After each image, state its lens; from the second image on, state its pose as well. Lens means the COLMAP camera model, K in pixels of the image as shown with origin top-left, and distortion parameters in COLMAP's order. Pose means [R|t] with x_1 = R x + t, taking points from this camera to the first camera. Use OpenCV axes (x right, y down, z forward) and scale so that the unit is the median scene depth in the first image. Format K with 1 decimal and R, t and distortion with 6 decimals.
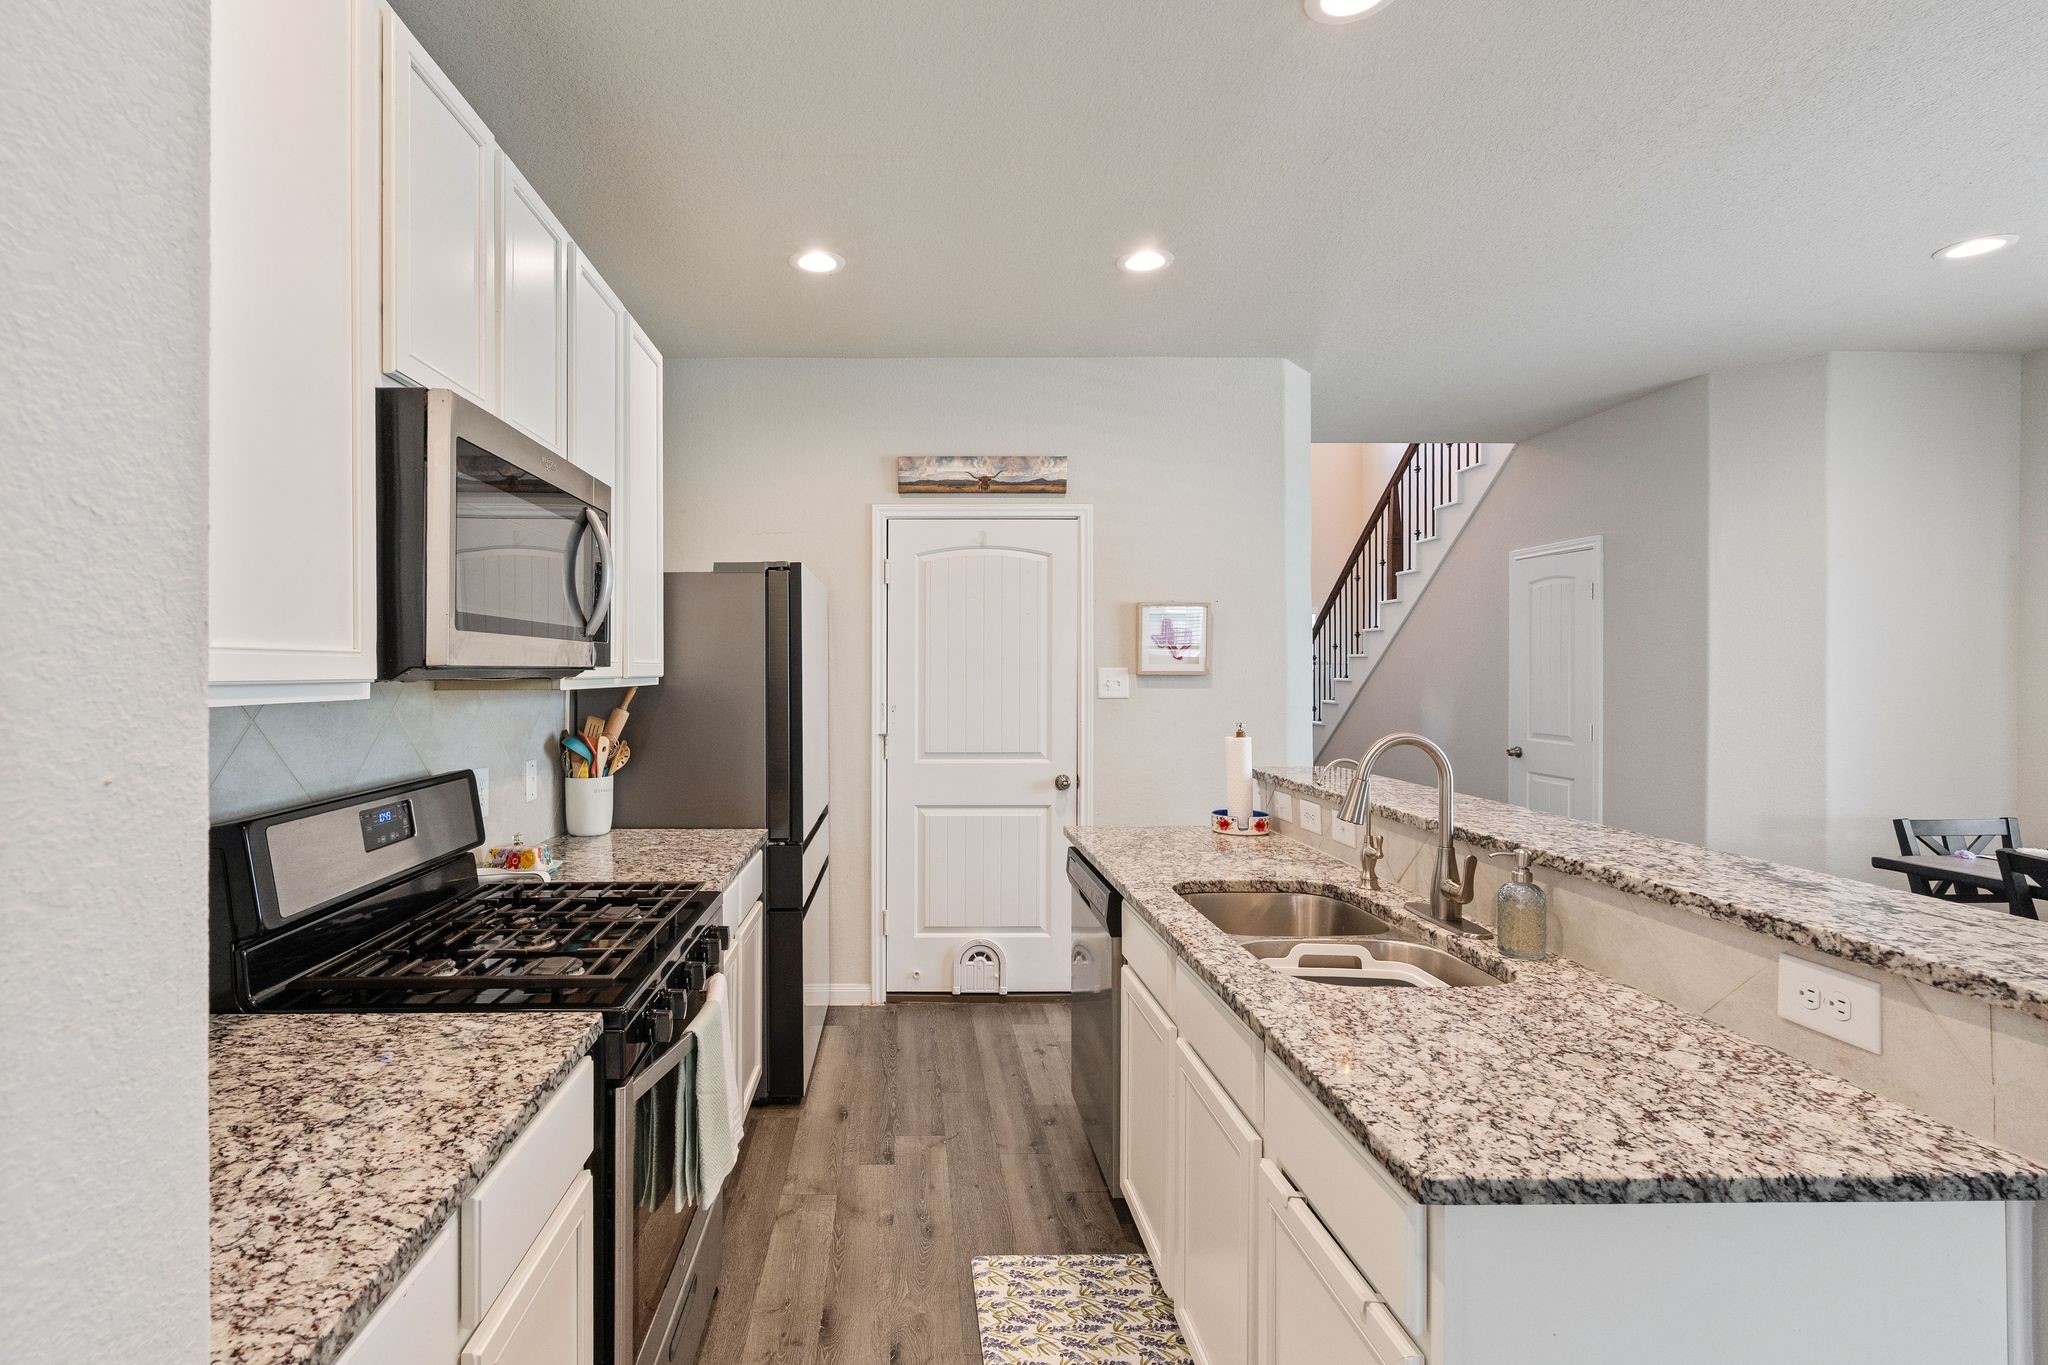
lens RADIAL K [[951.0, 0, 933.6], [0, 951.0, 674.1], [0, 0, 1]] dist [-0.009357, -0.000225]
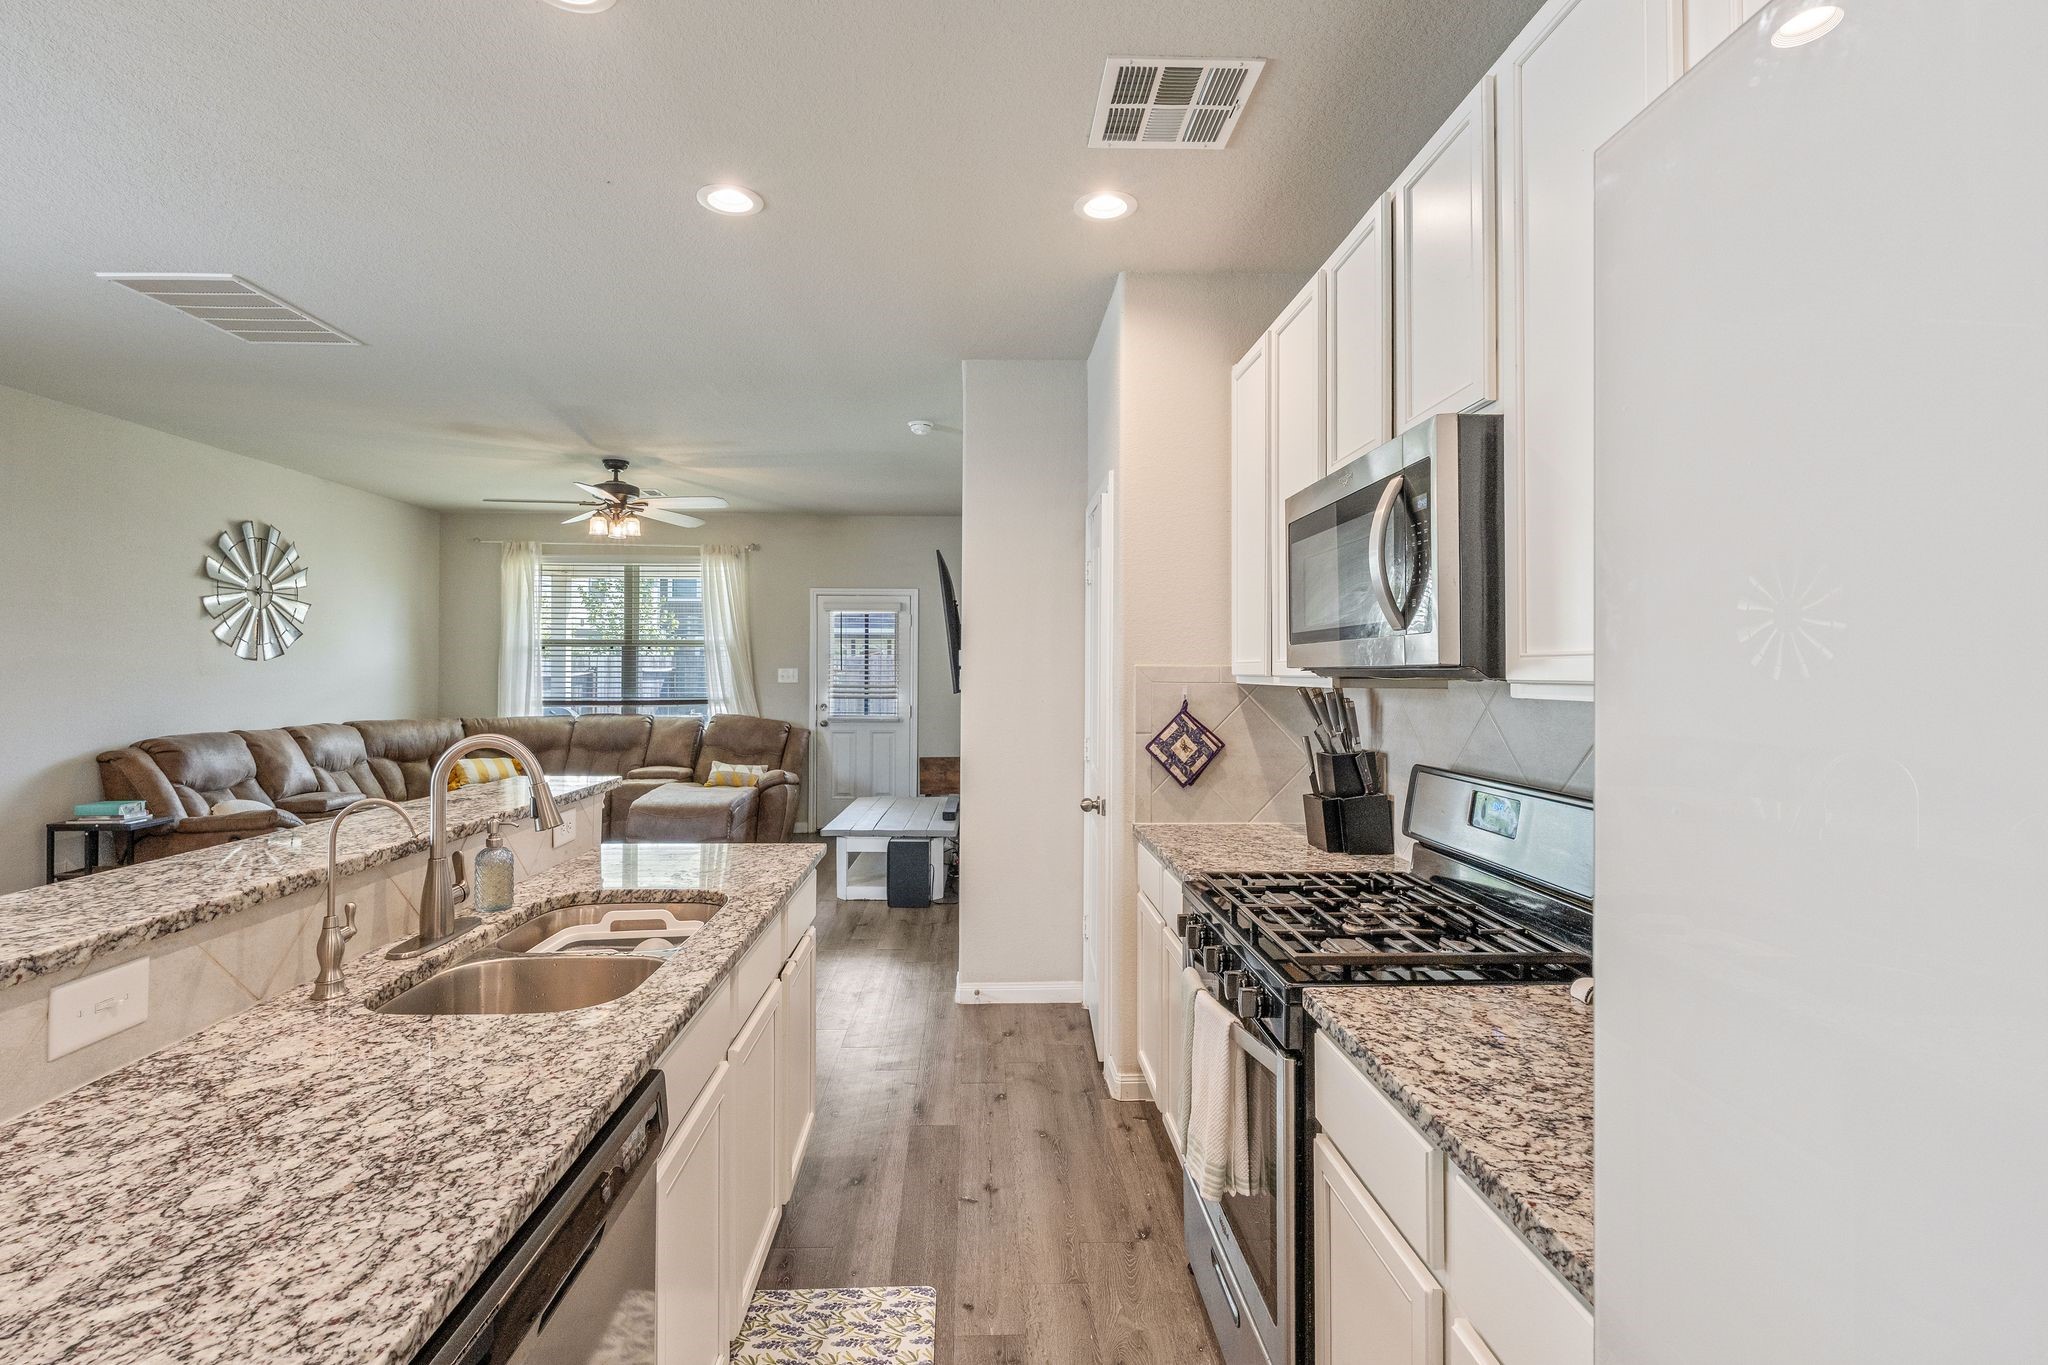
lens RADIAL K [[923.2, 0, 1013.5], [0, 923.2, 669.0], [0, 0, 1]] dist [-0.002628, -0.000537]
pose [[-0.999327, -0.002995, -0.036551, 0.001432], [-0.003077, 0.999993, 0.002209, -0.003222], [0.036544, 0.002319, -0.999329, 0.903284]]
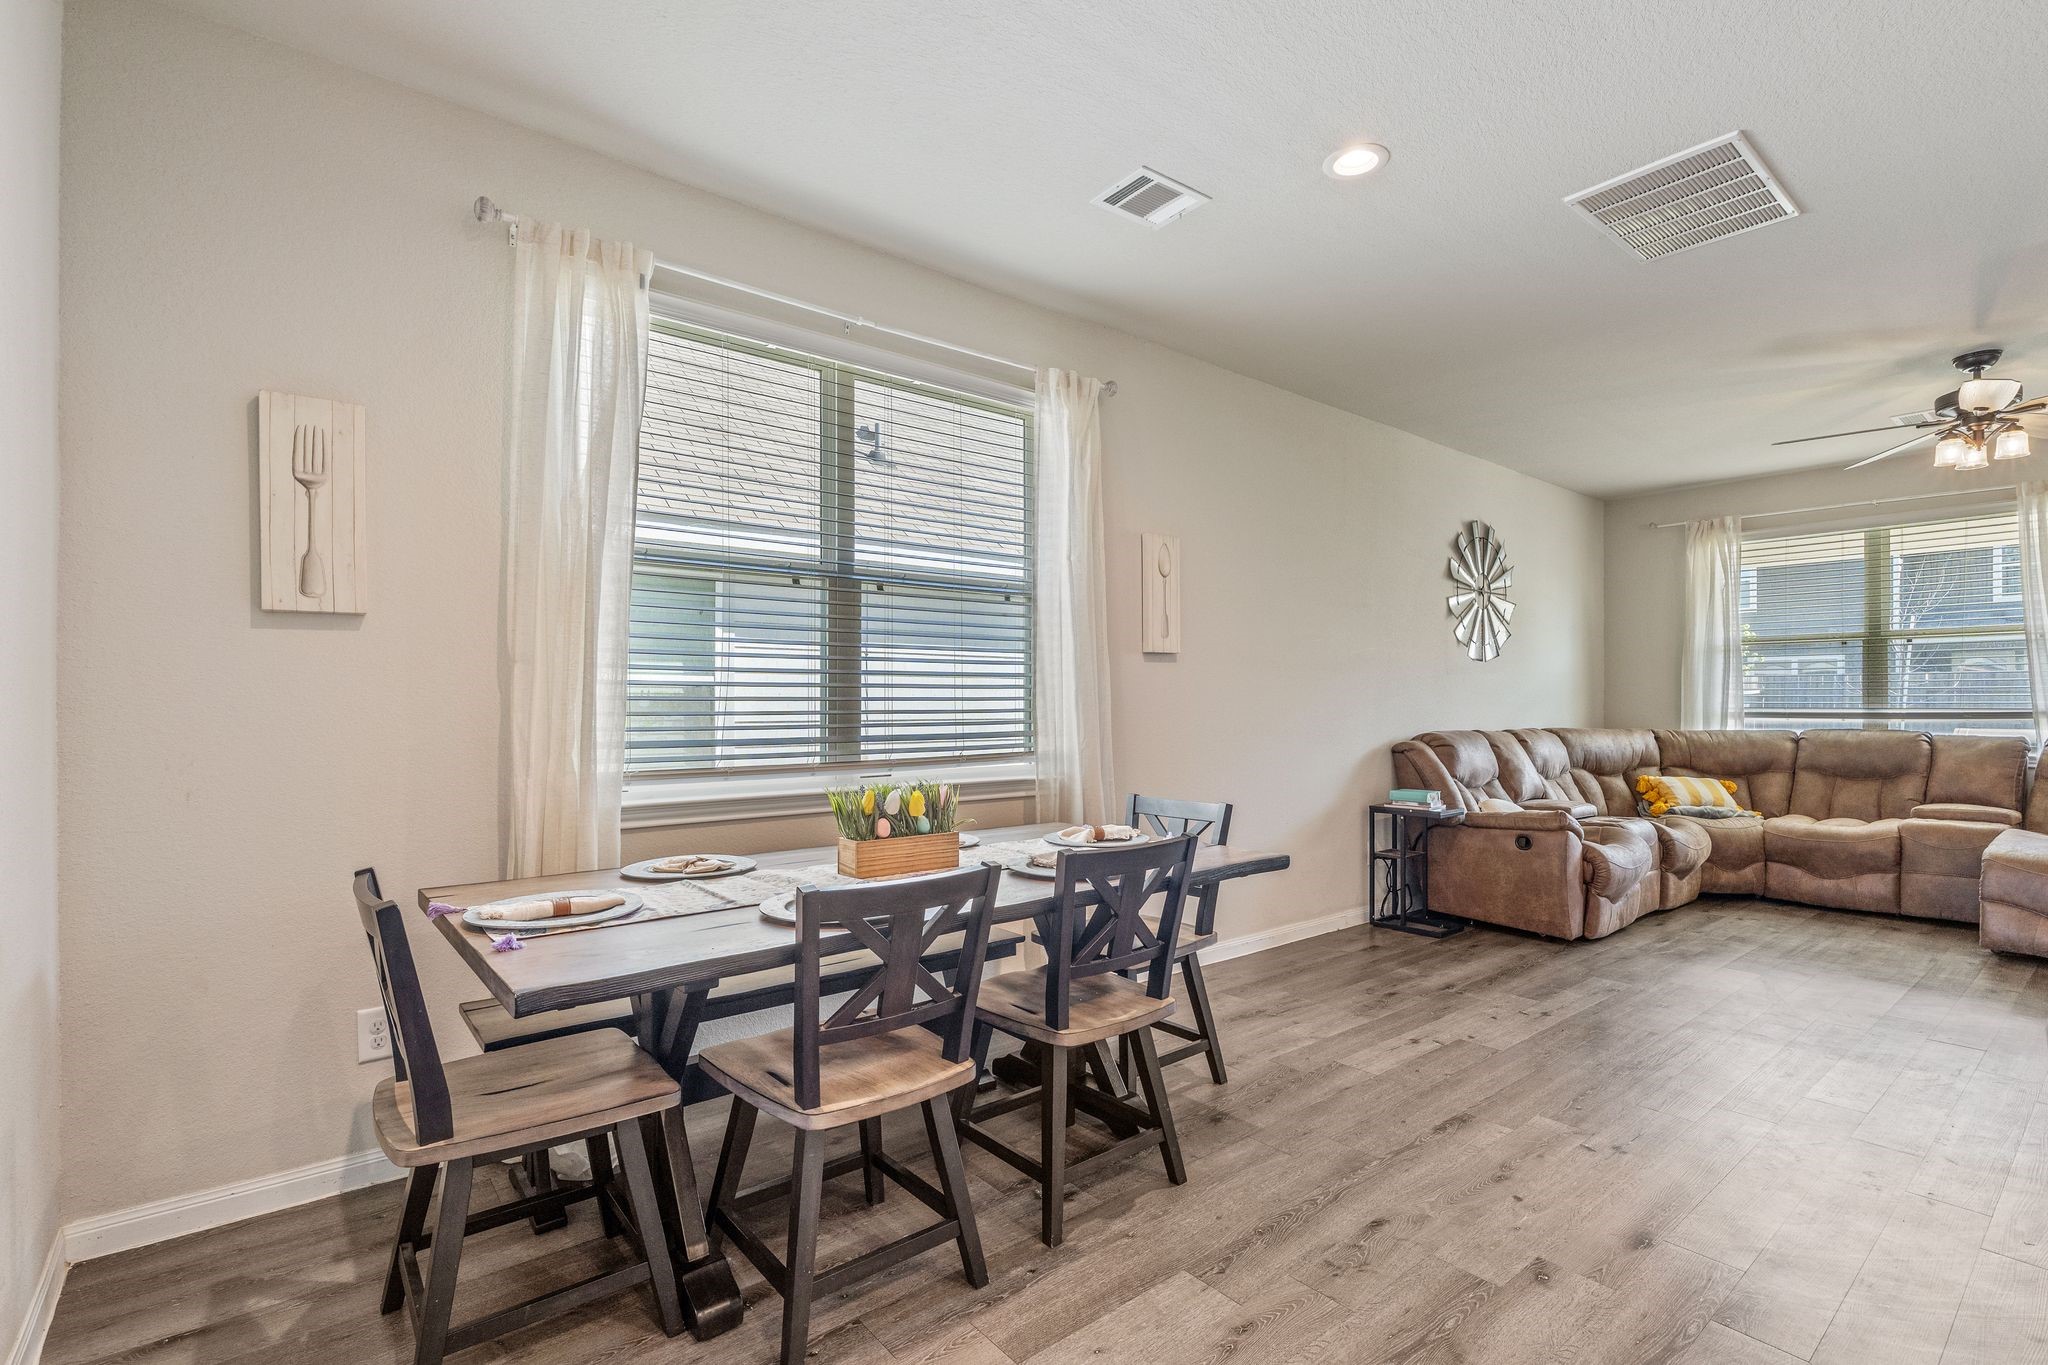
lens RADIAL K [[967.1, 0, 1022.1], [0, 967.1, 696.6], [0, 0, 1]] dist [-0.005170, -0.000327]
pose [[-0.632175, 0.004353, 0.774814, 0.429970], [0.001065, 0.999988, -0.004749, 0.051946], [-0.774825, -0.002177, -0.632172, 0.914330]]
